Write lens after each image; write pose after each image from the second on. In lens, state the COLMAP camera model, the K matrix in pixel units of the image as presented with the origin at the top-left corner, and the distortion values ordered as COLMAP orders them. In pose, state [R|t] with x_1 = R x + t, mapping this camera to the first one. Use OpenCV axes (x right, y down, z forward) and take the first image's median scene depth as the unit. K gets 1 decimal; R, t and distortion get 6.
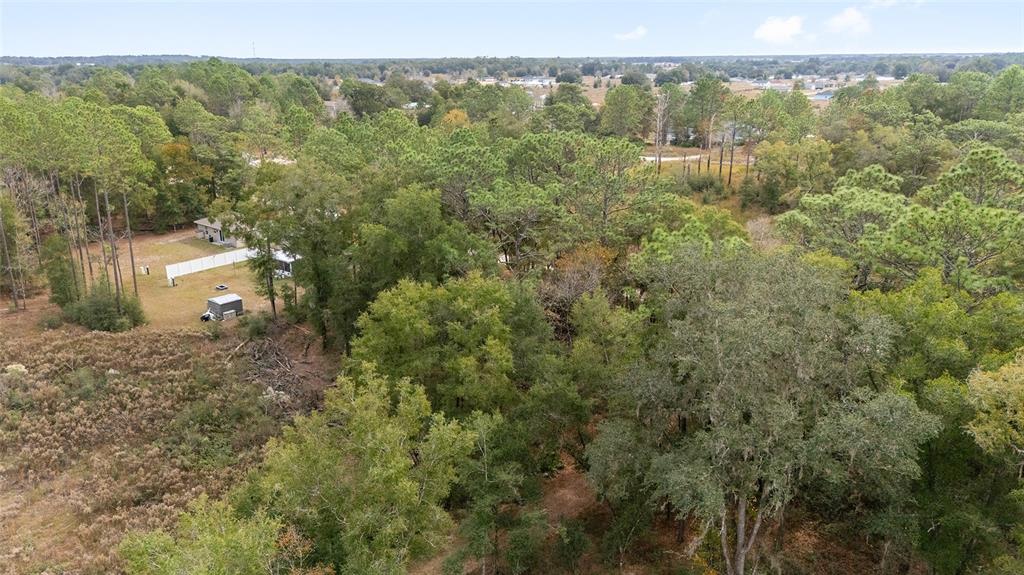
lens RADIAL K [[766.6, 0, 512.0], [0, 766.6, 287.5], [0, 0, 1]] dist [0.020609, -0.005702]
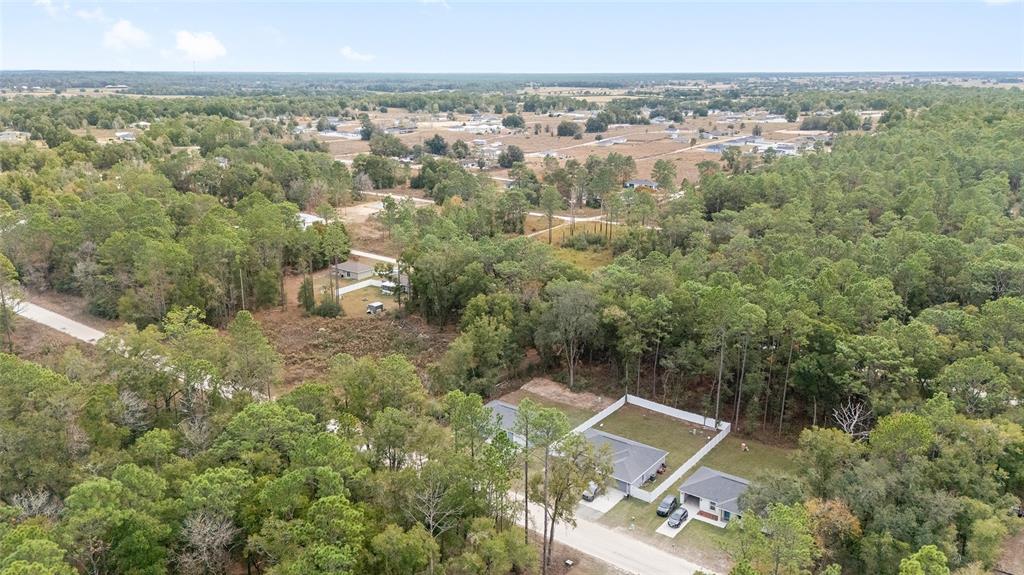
lens RADIAL K [[766.6, 0, 512.0], [0, 766.6, 287.5], [0, 0, 1]] dist [0.020609, -0.005702]
pose [[0.997265, -0.012814, 0.072790, -0.188599], [0.014303, 0.999698, -0.019978, 0.023595], [-0.072512, 0.020965, 0.997147, -1.828785]]
